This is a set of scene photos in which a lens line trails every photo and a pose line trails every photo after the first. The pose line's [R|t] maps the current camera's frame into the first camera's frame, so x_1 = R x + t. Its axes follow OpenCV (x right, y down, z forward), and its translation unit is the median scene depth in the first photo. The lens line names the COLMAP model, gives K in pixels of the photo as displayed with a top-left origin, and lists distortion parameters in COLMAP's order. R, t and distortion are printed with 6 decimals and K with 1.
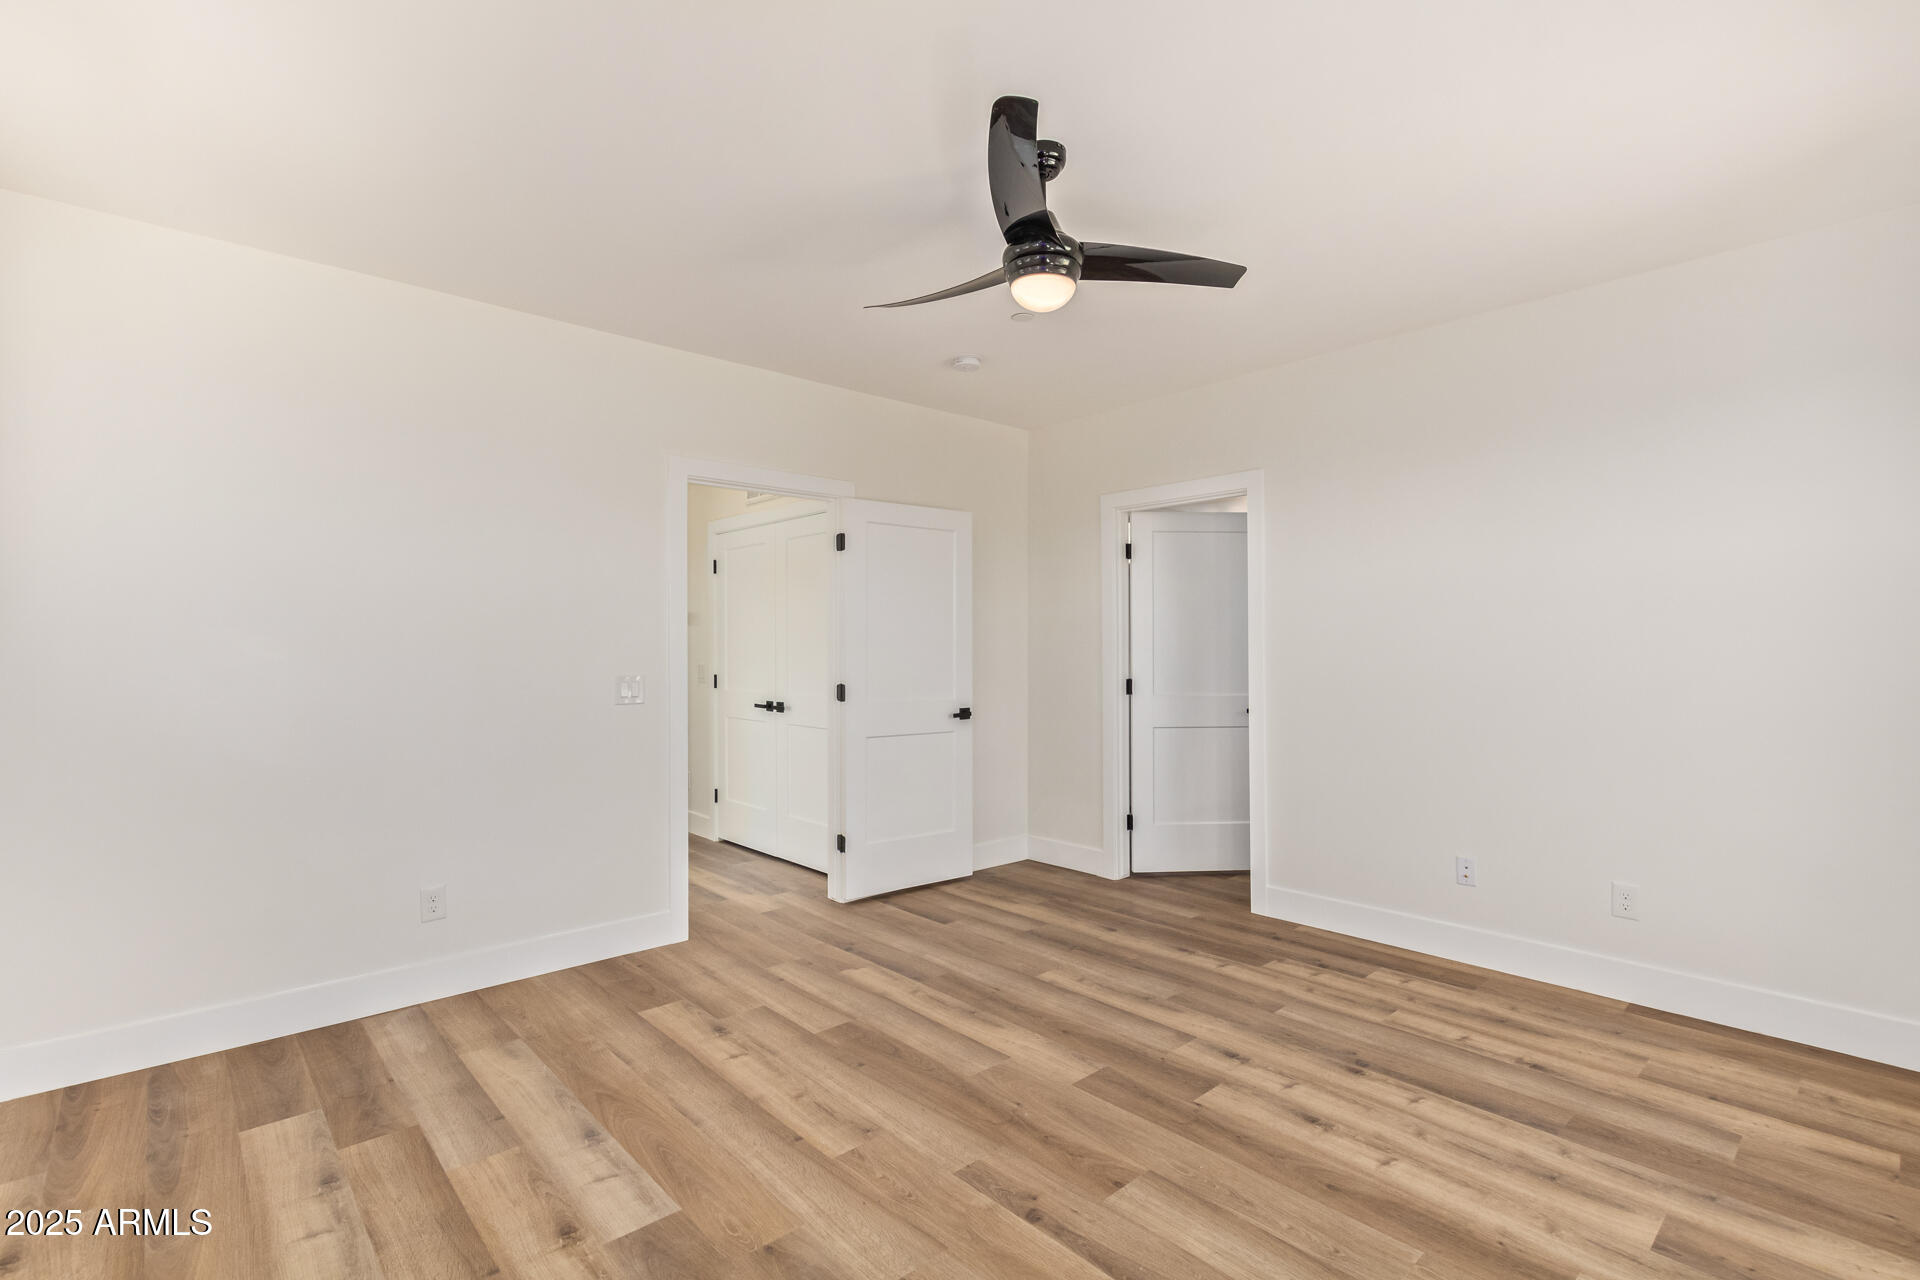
lens RADIAL K [[877.0, 0, 961.9], [0, 877.0, 642.4], [0, 0, 1]] dist [0.004018, -0.002599]
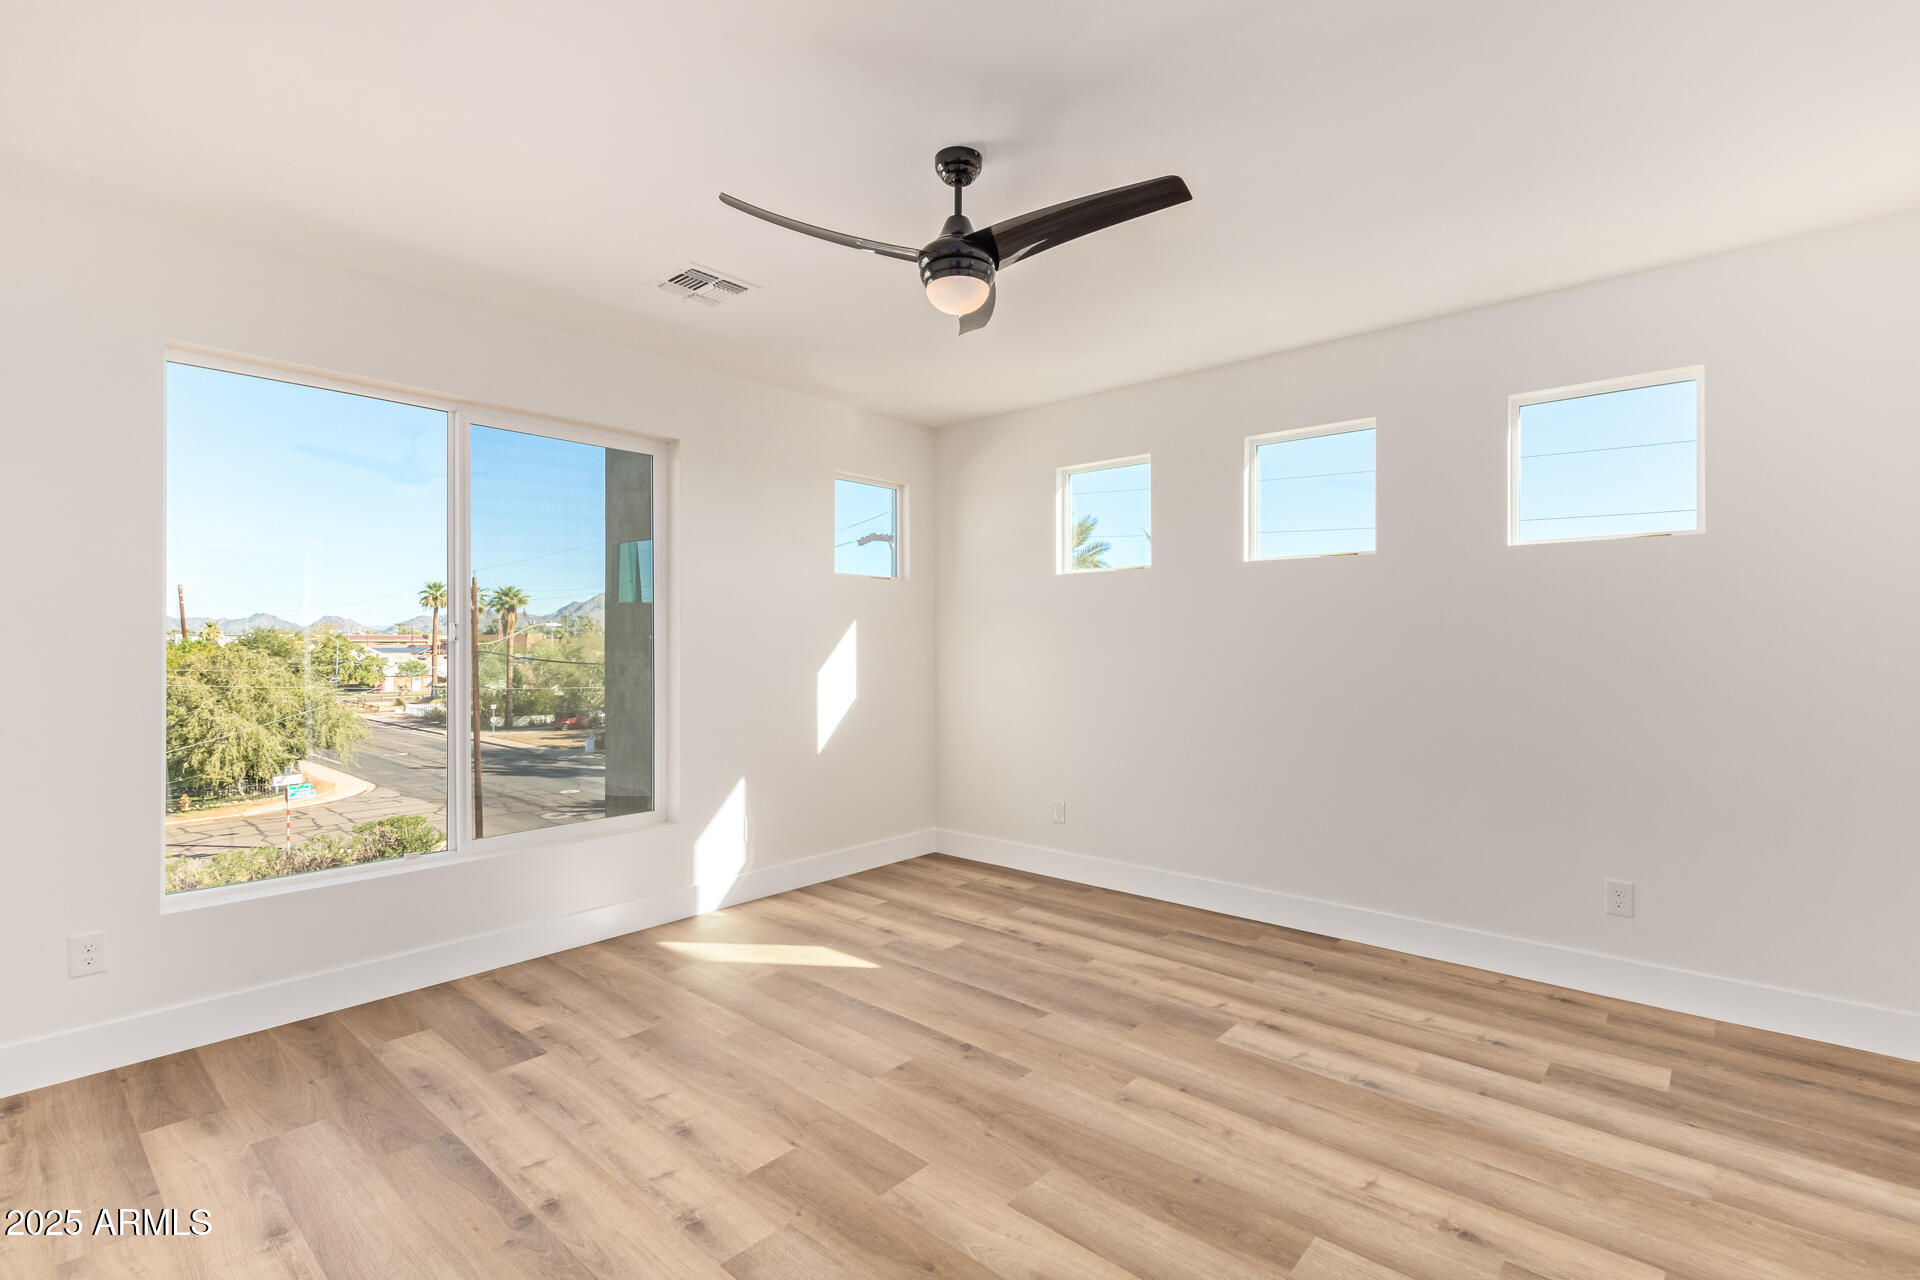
lens RADIAL K [[877.0, 0, 964.1], [0, 877.0, 636.1], [0, 0, 1]] dist [0.004018, -0.002599]
pose [[-0.993788, 0.003728, -0.111230, 0.196691], [0.004684, 0.999954, -0.008334, 0.007441], [0.111194, -0.008804, -0.993760, 1.981003]]
